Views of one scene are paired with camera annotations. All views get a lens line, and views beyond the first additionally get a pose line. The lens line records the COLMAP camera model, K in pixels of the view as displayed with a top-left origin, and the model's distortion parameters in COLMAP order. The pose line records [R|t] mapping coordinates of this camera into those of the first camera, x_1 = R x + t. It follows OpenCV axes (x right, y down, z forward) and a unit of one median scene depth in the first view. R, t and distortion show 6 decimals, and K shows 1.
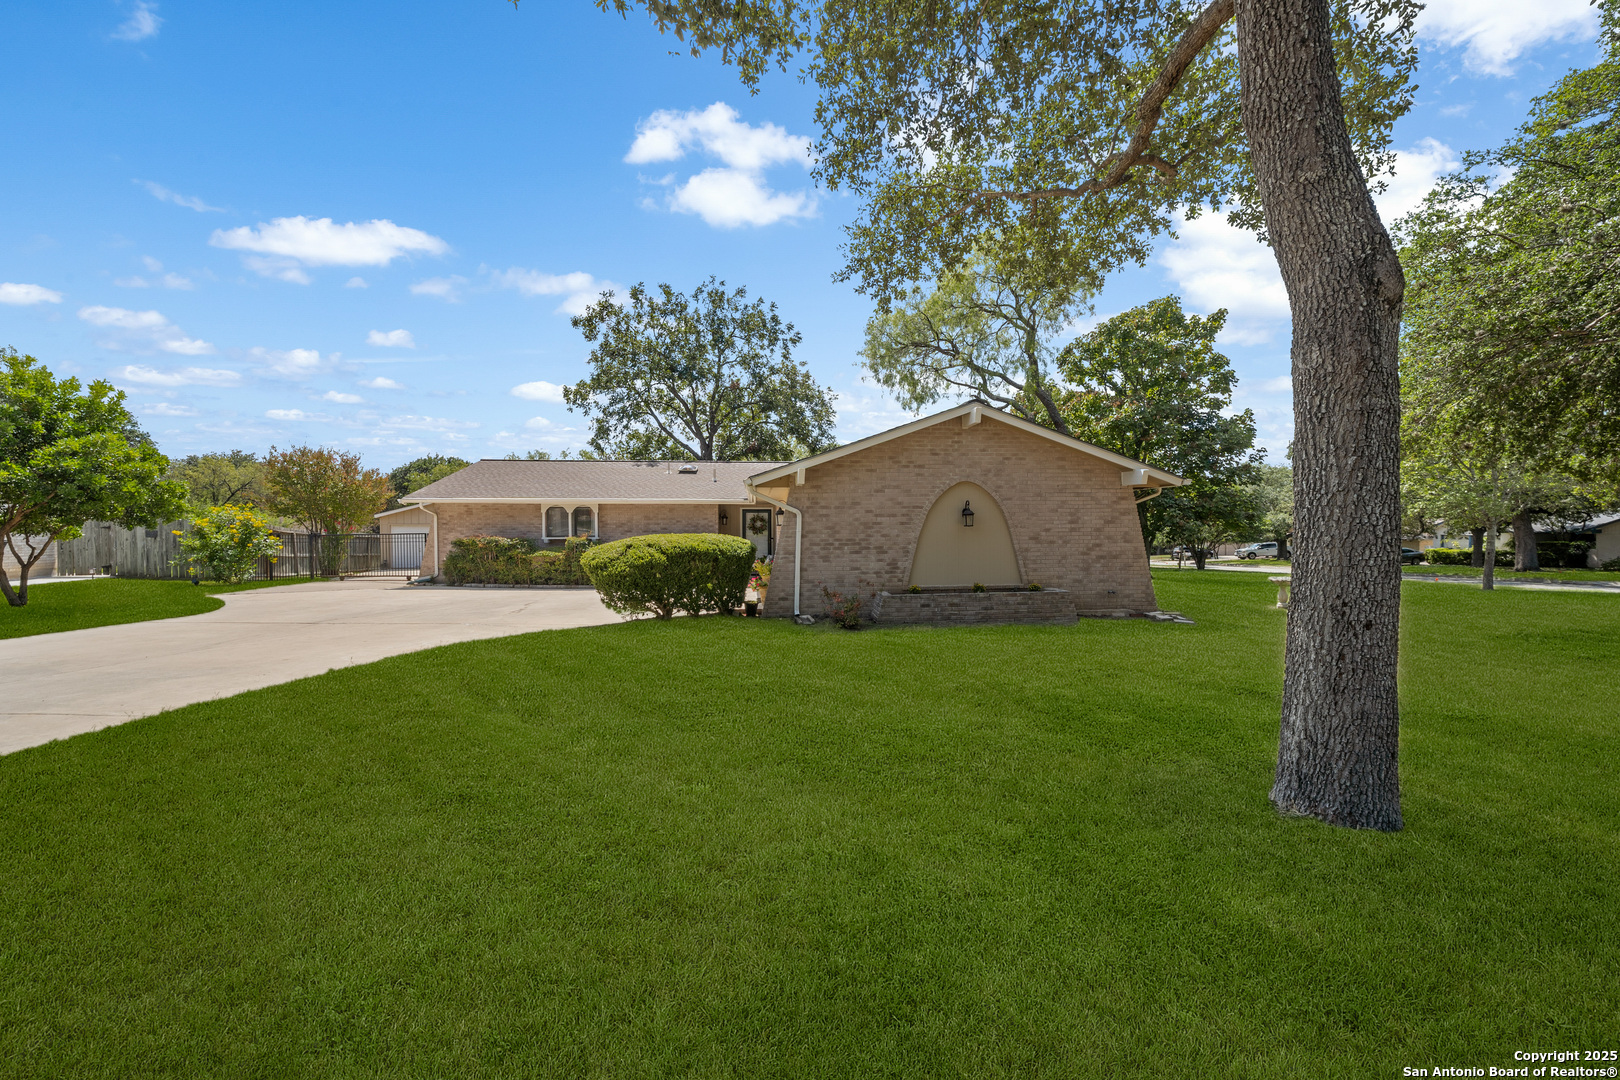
lens RADIAL K [[581.7, 0, 804.6], [0, 581.7, 534.7], [0, 0, 1]] dist [-0.000551, -0.000138]
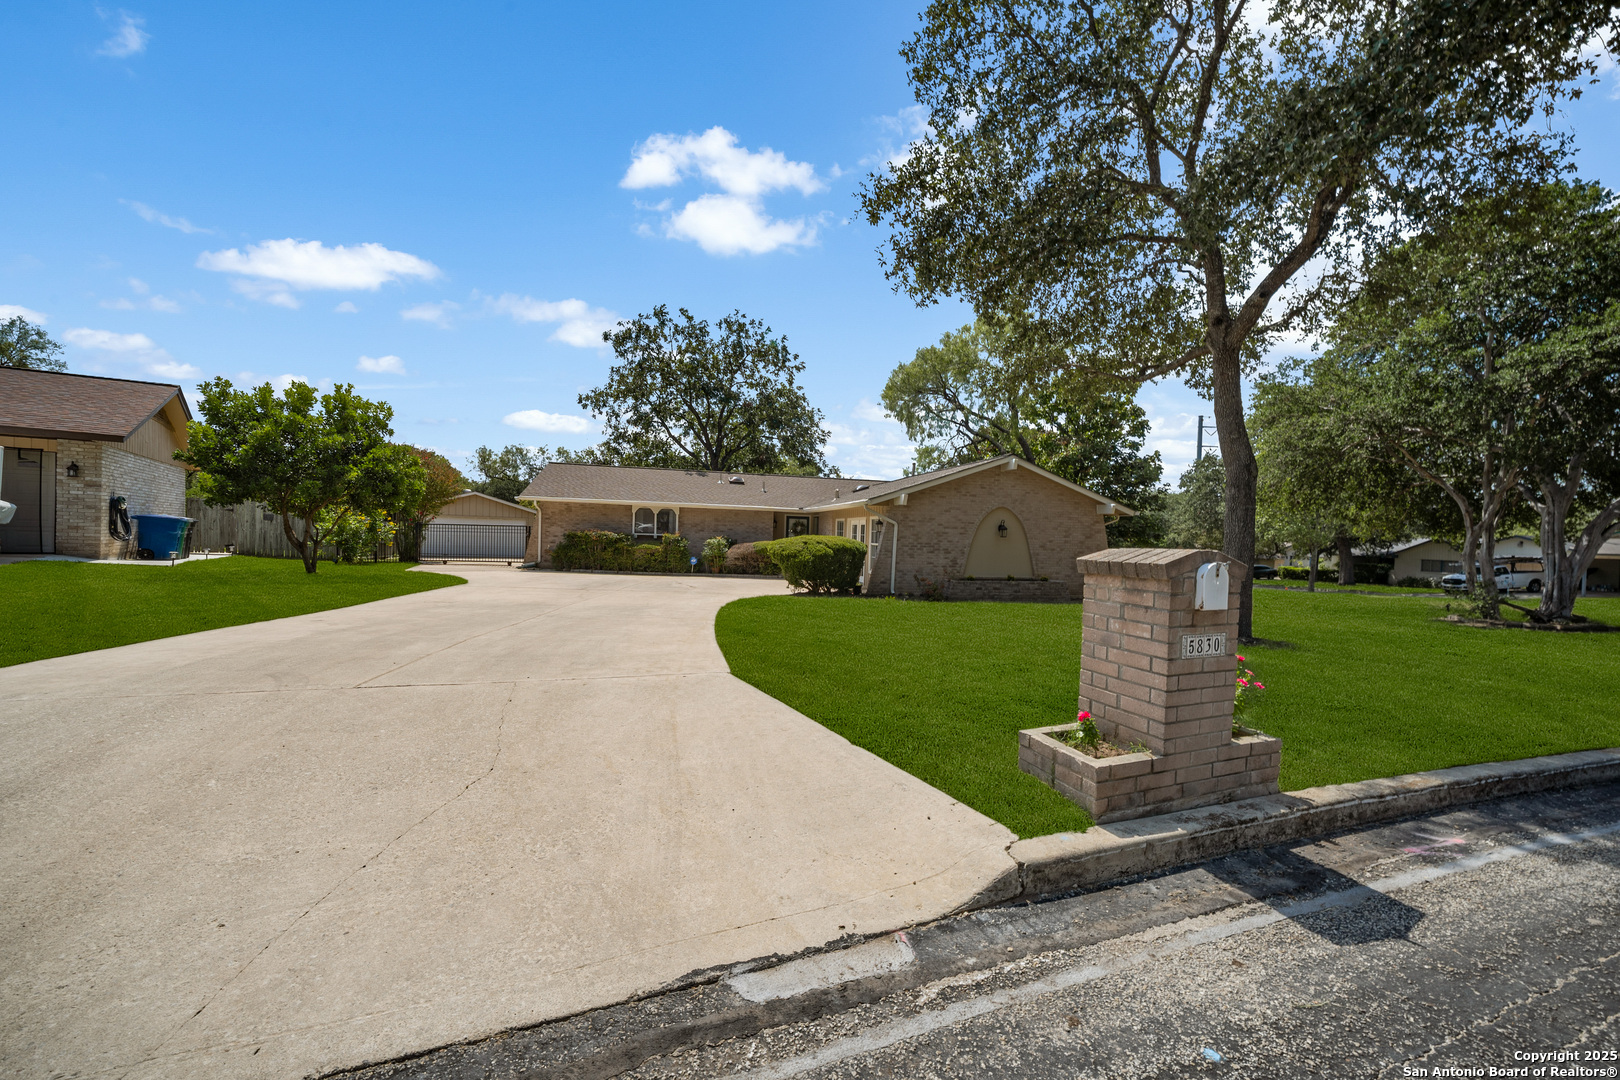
lens RADIAL K [[581.8, 0, 810.0], [0, 581.8, 540.0], [0, 0, 1]] dist [0.000194, 0.000016]
pose [[0.989966, 0.034211, 0.137104, -0.154033], [-0.034615, 0.999401, 0.000561, 0.003436], [-0.137002, -0.005302, 0.990557, -0.153987]]
